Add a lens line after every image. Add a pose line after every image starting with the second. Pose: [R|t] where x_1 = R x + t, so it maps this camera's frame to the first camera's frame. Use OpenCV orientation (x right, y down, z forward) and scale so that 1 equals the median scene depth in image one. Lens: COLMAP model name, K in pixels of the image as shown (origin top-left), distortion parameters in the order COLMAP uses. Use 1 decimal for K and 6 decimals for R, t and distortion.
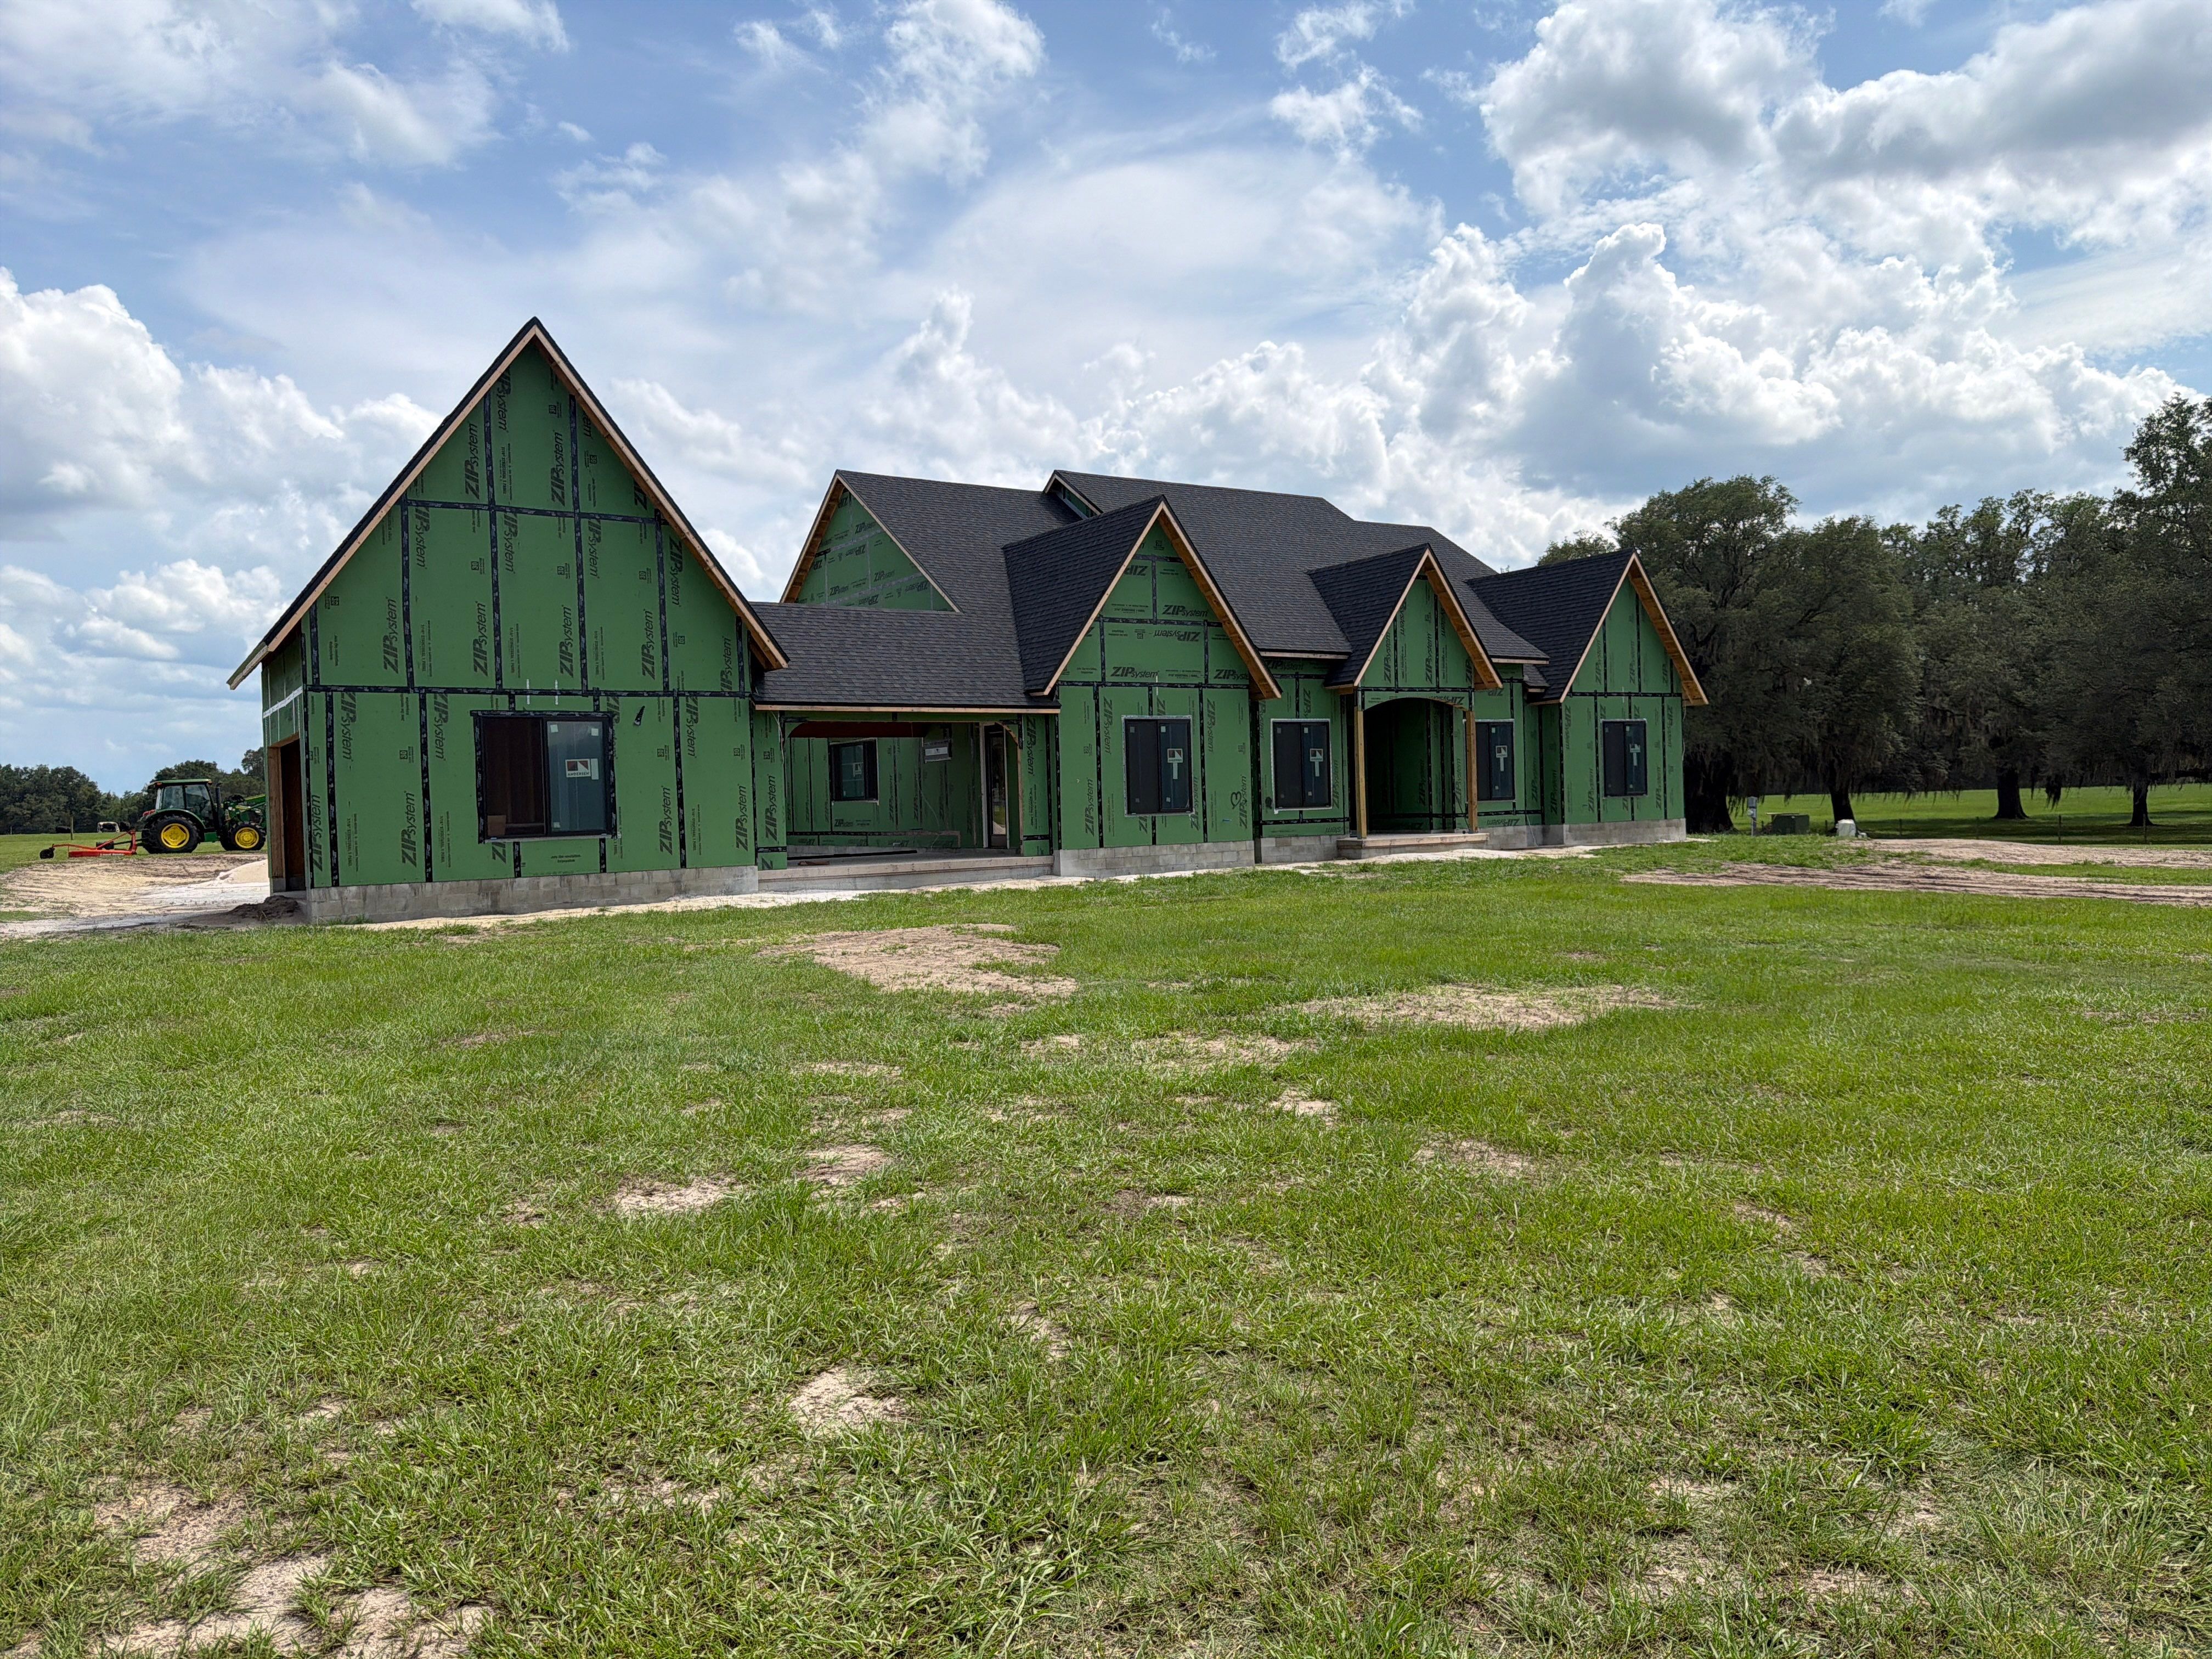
lens RADIAL K [[1587.8, 0, 1091.1], [0, 1587.8, 838.7], [0, 0, 1]] dist [0.053439, -0.011806]
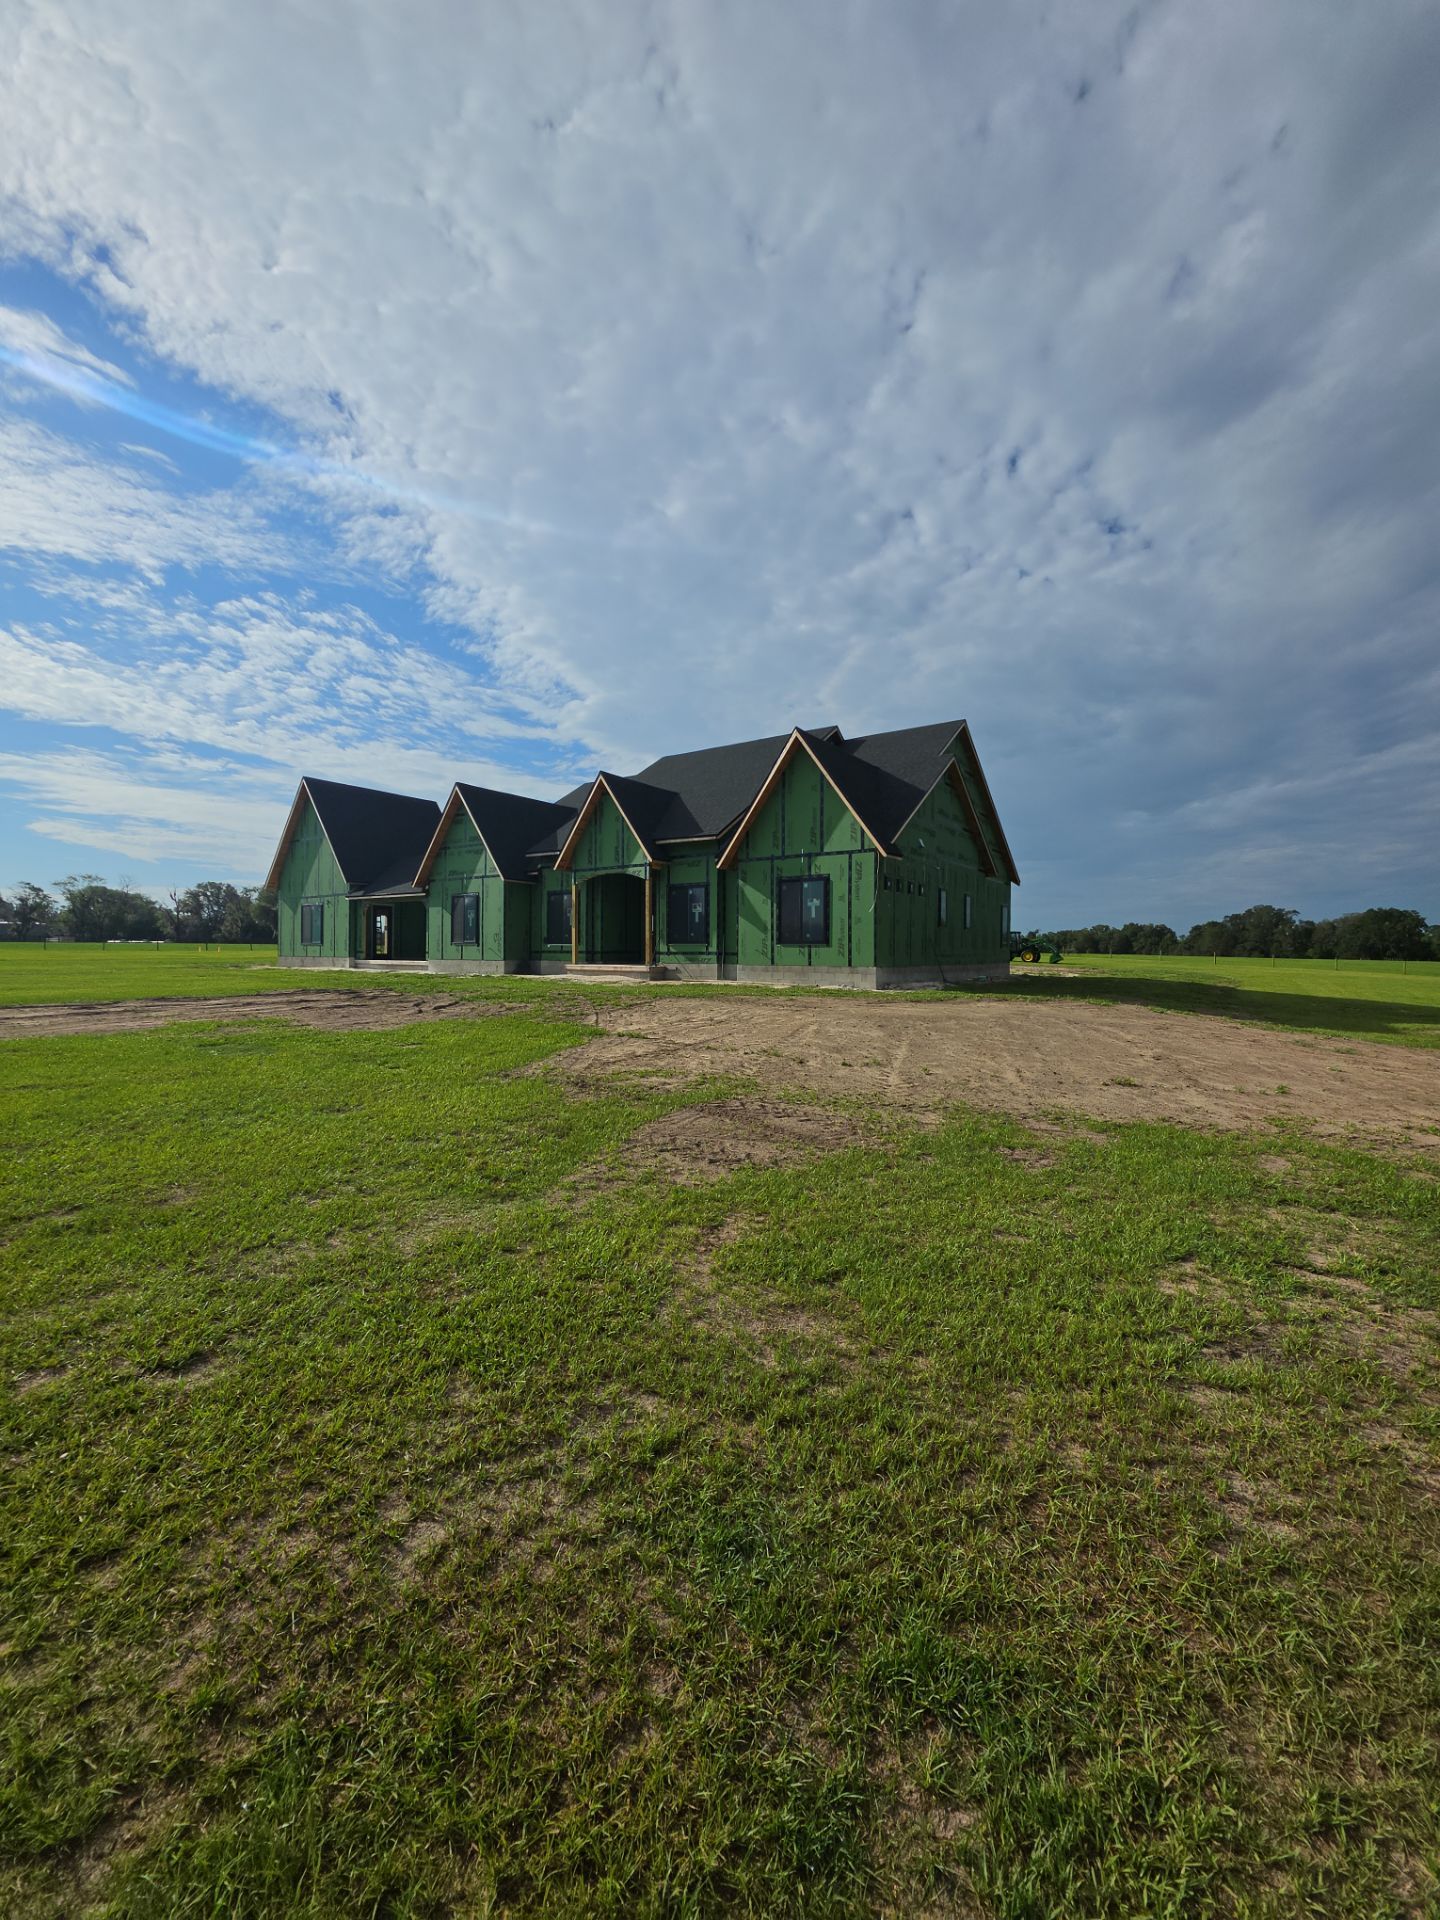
lens RADIAL K [[777.1, 0, 735.5], [0, 777.1, 977.4], [0, 0, 1]] dist [0.013004, -0.005937]
pose [[0.380199, 0.066087, -0.922541, 1.086338], [-0.036975, 0.997733, 0.056235, -0.042056], [0.924165, 0.012730, 0.381780, 0.965057]]
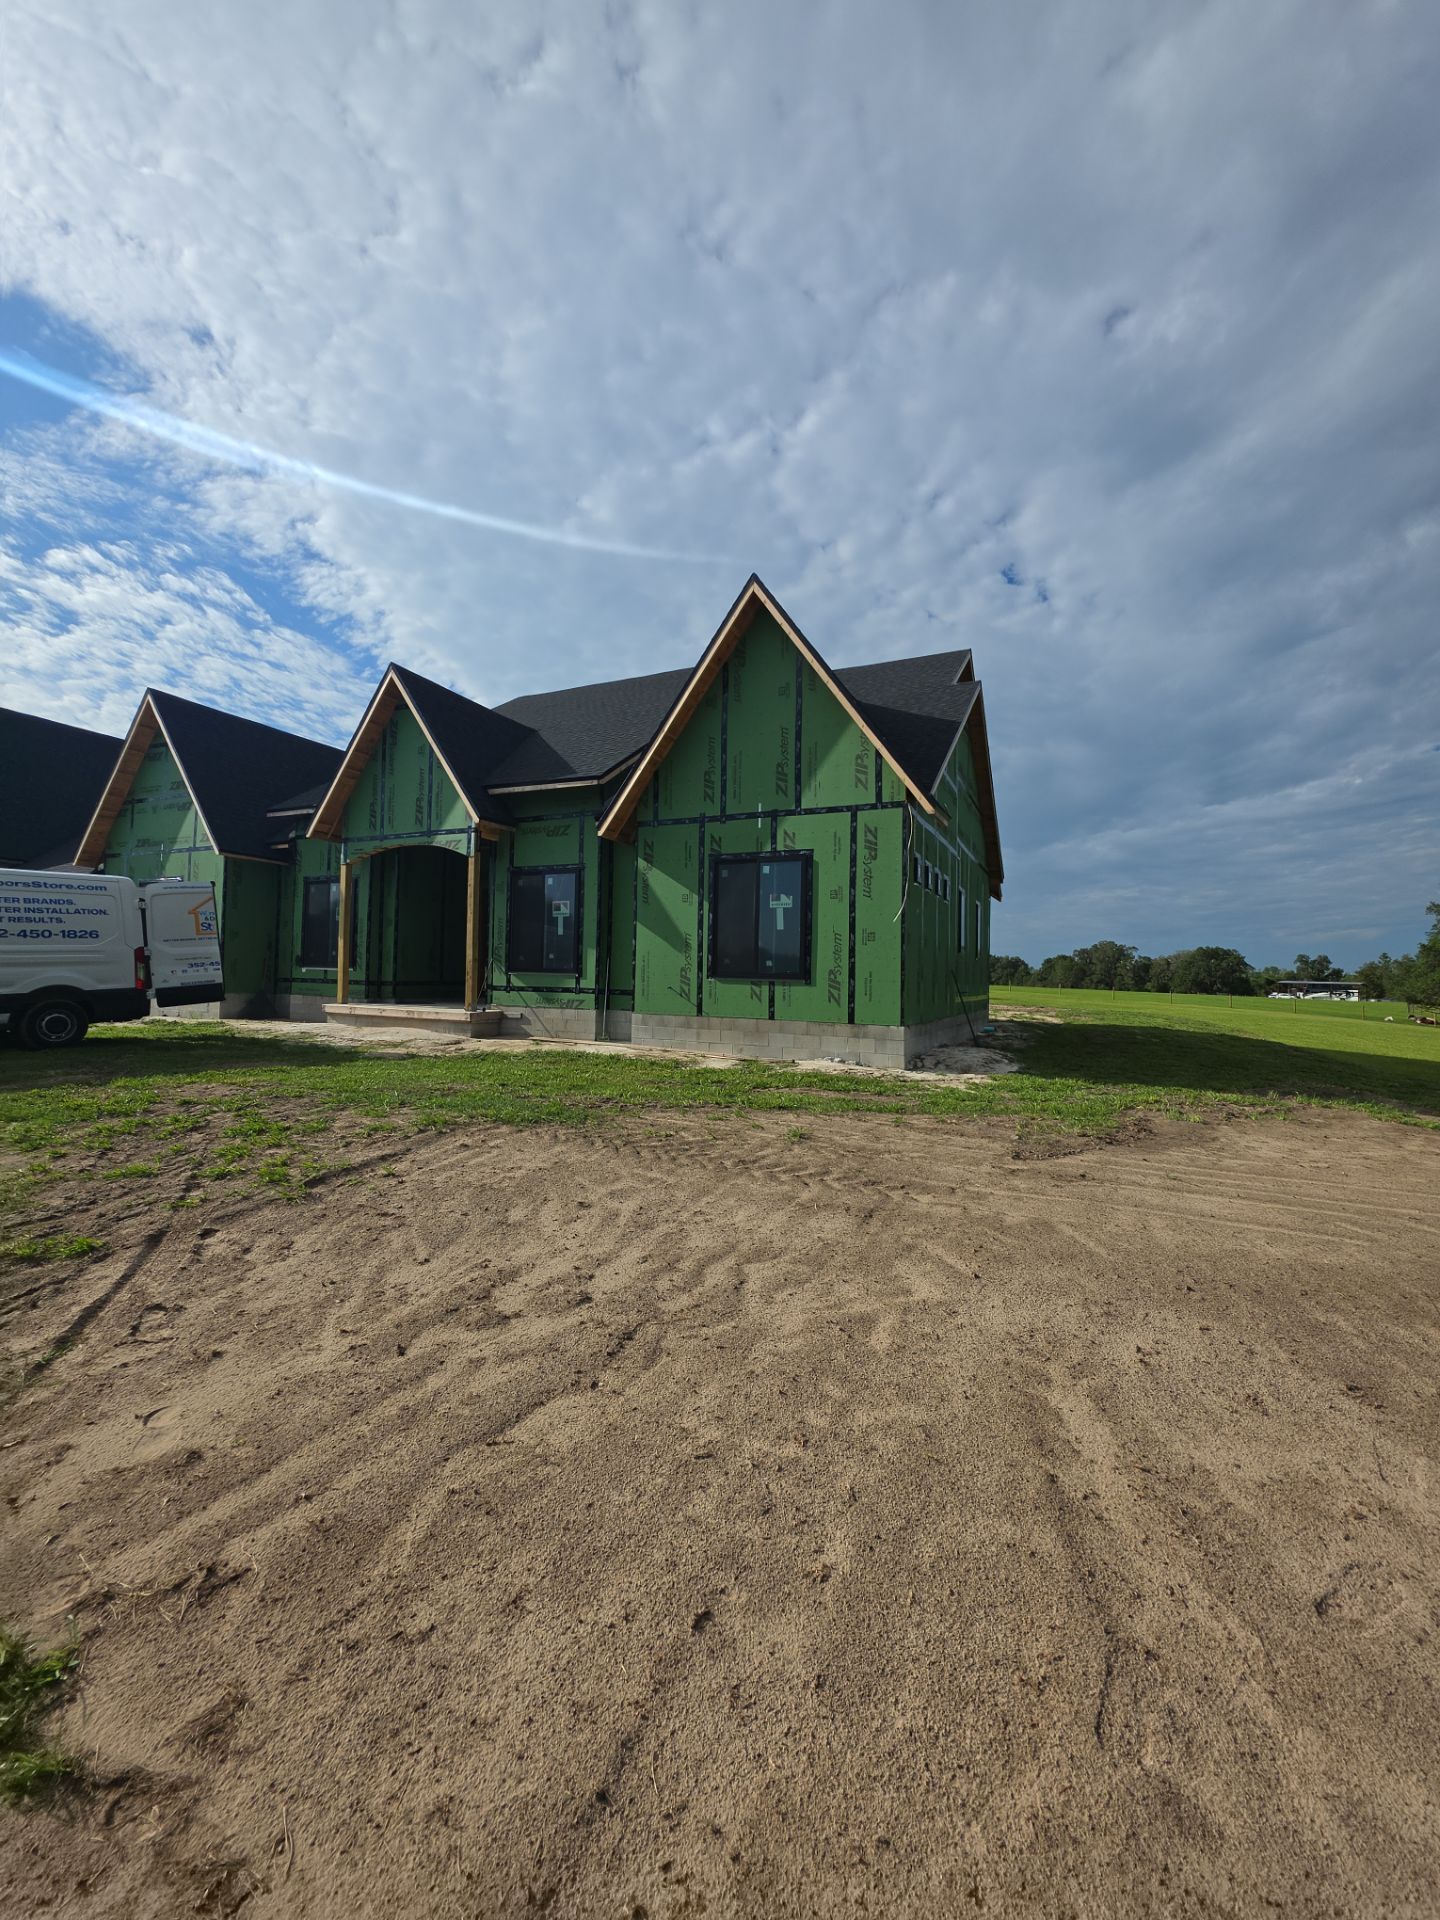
lens RADIAL K [[757.4, 0, 766.2], [0, 757.4, 969.1], [0, 0, 1]] dist [-0.006986, -0.000795]
pose [[0.546954, 0.037125, -0.836339, 0.757146], [-0.059304, 0.998225, 0.005527, -0.041778], [0.835060, 0.046576, 0.548184, 1.094858]]
